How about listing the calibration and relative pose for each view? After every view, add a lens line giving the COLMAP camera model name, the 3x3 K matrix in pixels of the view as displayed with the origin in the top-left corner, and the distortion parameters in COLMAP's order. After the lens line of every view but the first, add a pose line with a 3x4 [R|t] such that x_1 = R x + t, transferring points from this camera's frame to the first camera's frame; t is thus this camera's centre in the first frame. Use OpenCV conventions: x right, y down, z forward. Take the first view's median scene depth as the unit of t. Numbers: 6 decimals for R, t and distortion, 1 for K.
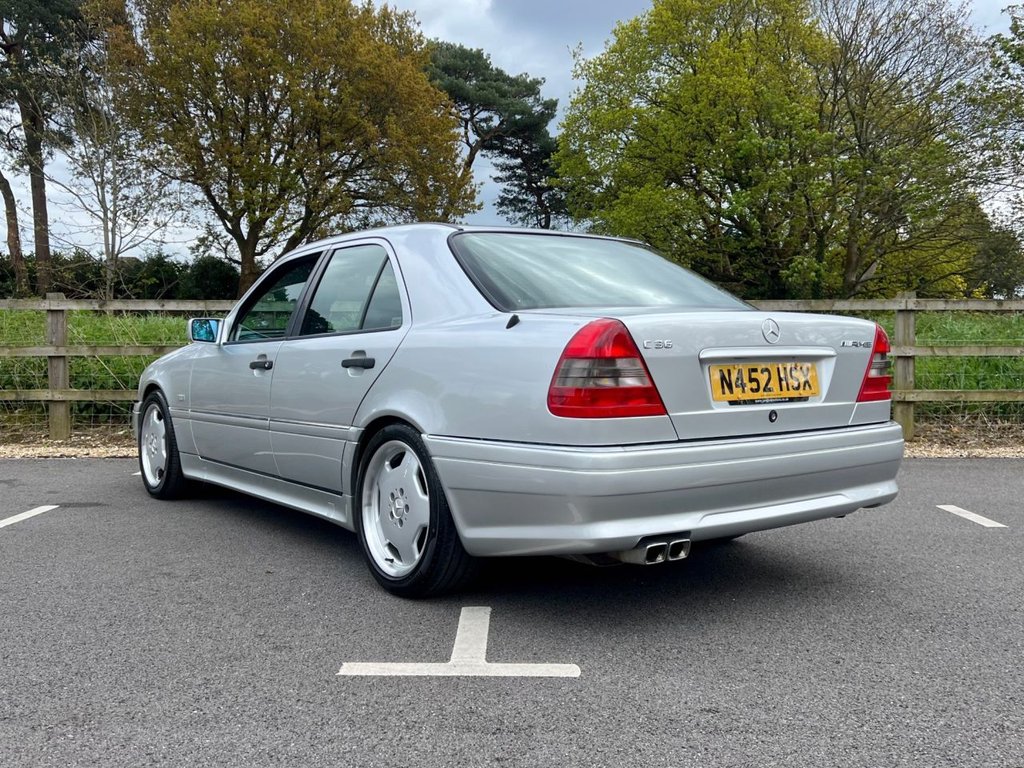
lens RADIAL K [[1018.4, 0, 489.1], [0, 1018.4, 355.4], [0, 0, 1]] dist [0.026912, 0.000000]
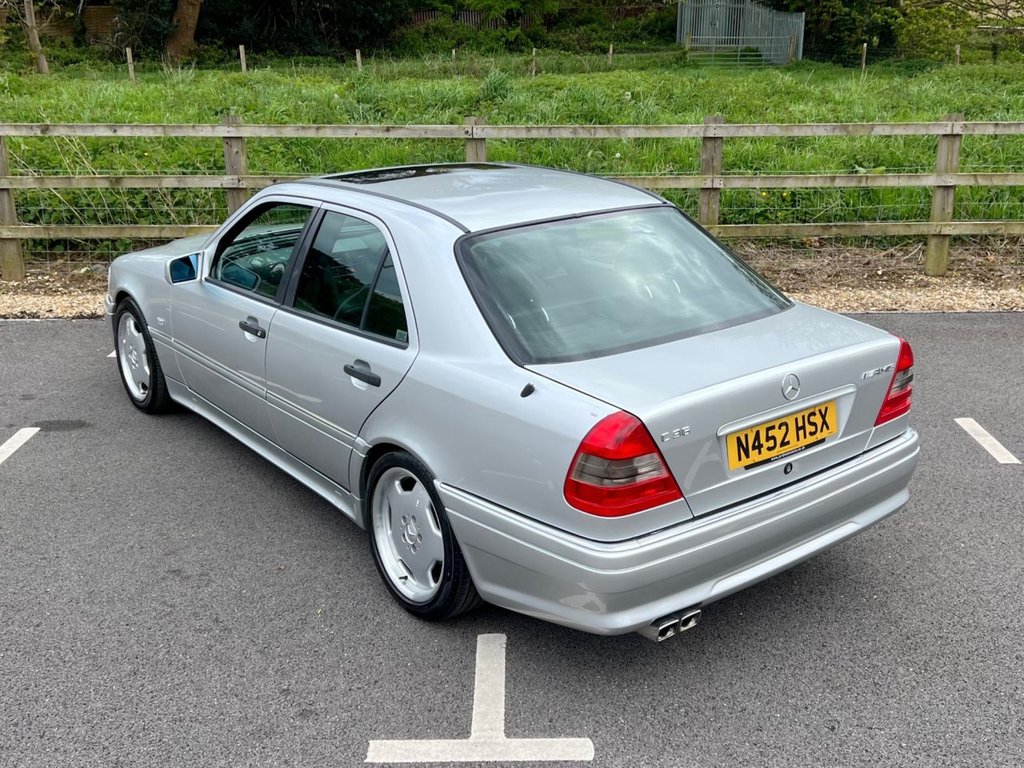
lens RADIAL K [[1146.0, 0, 519.5], [0, 1146.0, 352.4], [0, 0, 1]] dist [0.026450, 0.000000]
pose [[0.999411, -0.013567, 0.031521, -0.006492], [0.004669, 0.963750, 0.266767, -0.130494], [-0.033998, -0.266463, 0.963245, -0.014208]]
